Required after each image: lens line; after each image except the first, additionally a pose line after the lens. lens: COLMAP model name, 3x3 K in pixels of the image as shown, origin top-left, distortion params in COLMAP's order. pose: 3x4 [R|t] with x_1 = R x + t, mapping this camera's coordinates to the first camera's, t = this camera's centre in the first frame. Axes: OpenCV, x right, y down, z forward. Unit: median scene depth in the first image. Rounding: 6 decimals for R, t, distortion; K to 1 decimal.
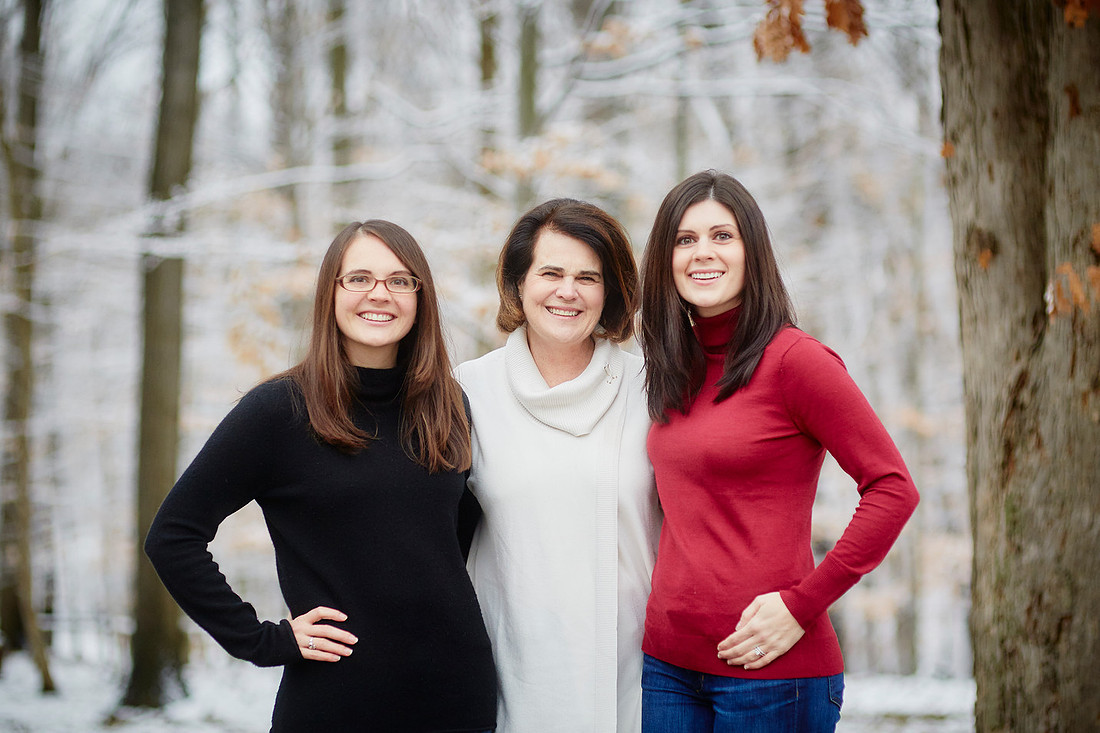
lens RADIAL K [[2691.9, 0, 550.0], [0, 2691.9, 366.5], [0, 0, 1]] dist [0.022056, -0.251373]
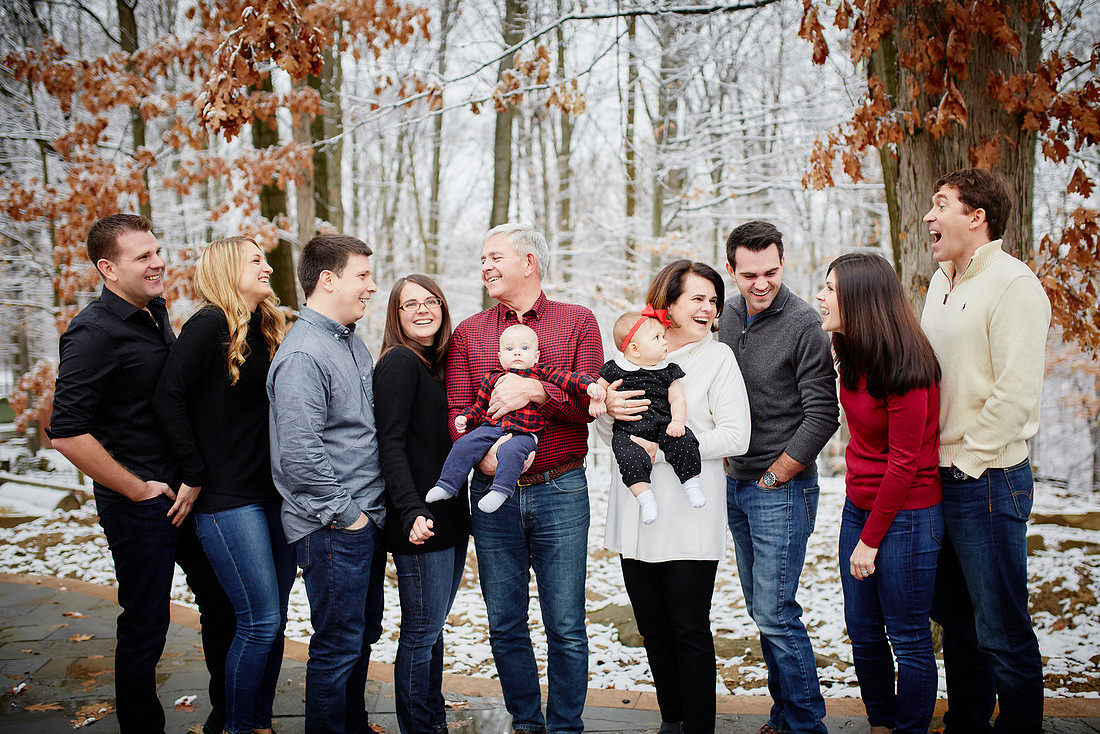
lens RADIAL K [[1102.9, 0, 582.0], [0, 1102.9, 371.5], [0, 0, 1]] dist [-0.014496, 0.005457]
pose [[0.998374, 0.016794, -0.054480, -0.044541], [-0.015087, 0.999387, 0.031603, -0.001875], [0.054978, -0.030730, 0.998015, 0.170258]]
